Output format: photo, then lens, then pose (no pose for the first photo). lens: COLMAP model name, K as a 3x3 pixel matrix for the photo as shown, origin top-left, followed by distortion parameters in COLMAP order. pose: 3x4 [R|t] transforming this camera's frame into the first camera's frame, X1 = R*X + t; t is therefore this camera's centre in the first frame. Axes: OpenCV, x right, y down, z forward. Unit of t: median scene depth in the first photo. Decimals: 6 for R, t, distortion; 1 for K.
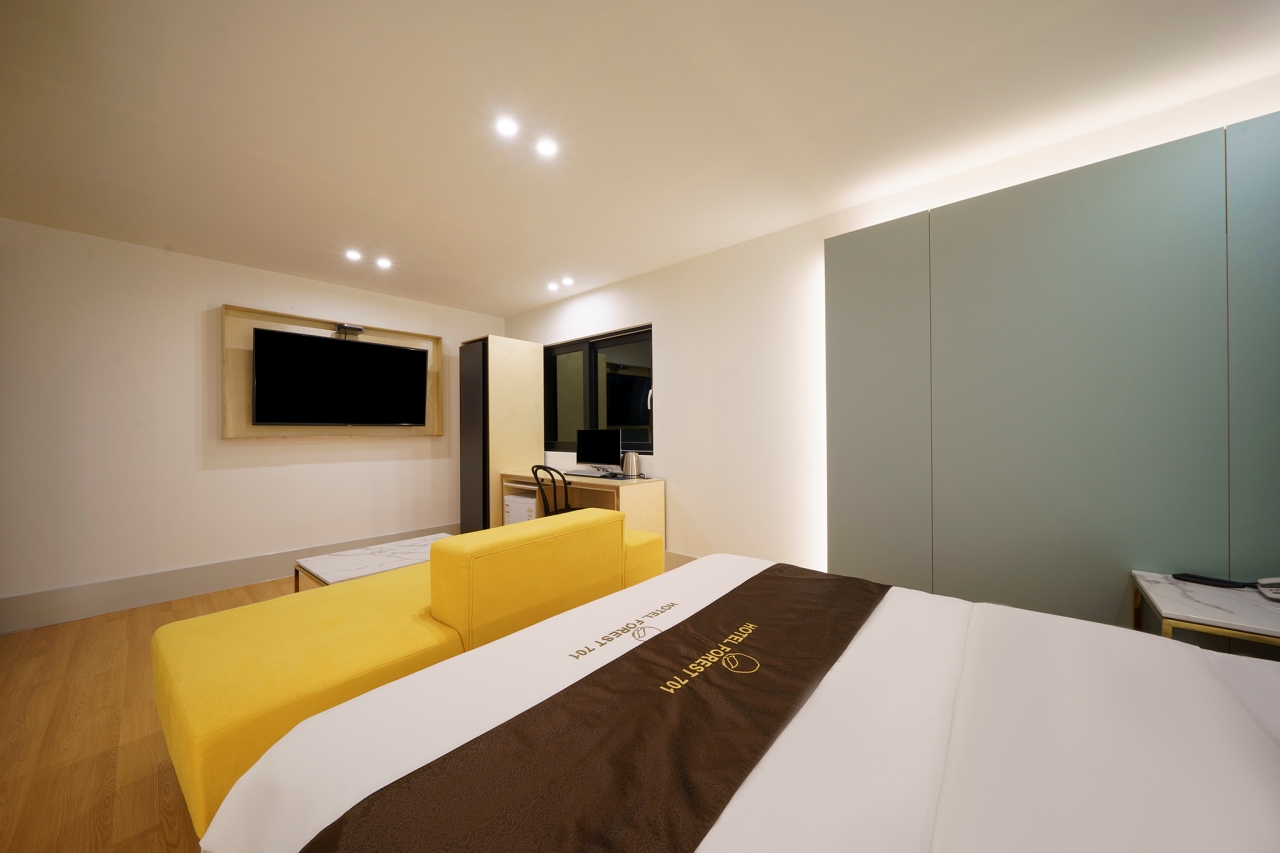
lens RADIAL K [[441.8, 0, 641.2], [0, 441.8, 428.4], [0, 0, 1]] dist [-0.000105, -0.000011]
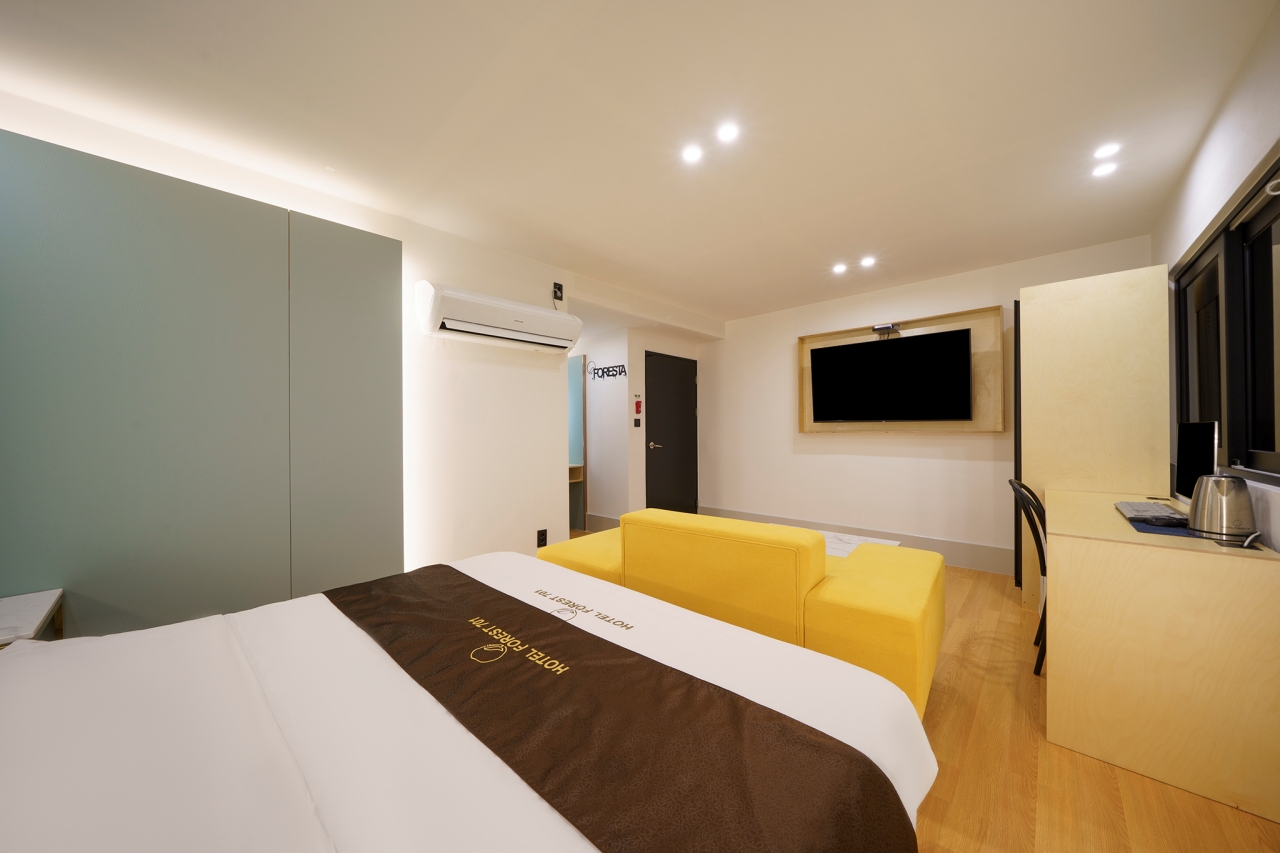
lens RADIAL K [[441.8, 0, 637.9], [0, 441.8, 428.9], [0, 0, 1]] dist [-0.000105, -0.000011]
pose [[-0.035887, 0.006722, -0.999333, 0.466299], [0.010487, 0.999925, 0.006349, -0.001950], [0.999301, -0.010252, -0.035955, 0.517031]]
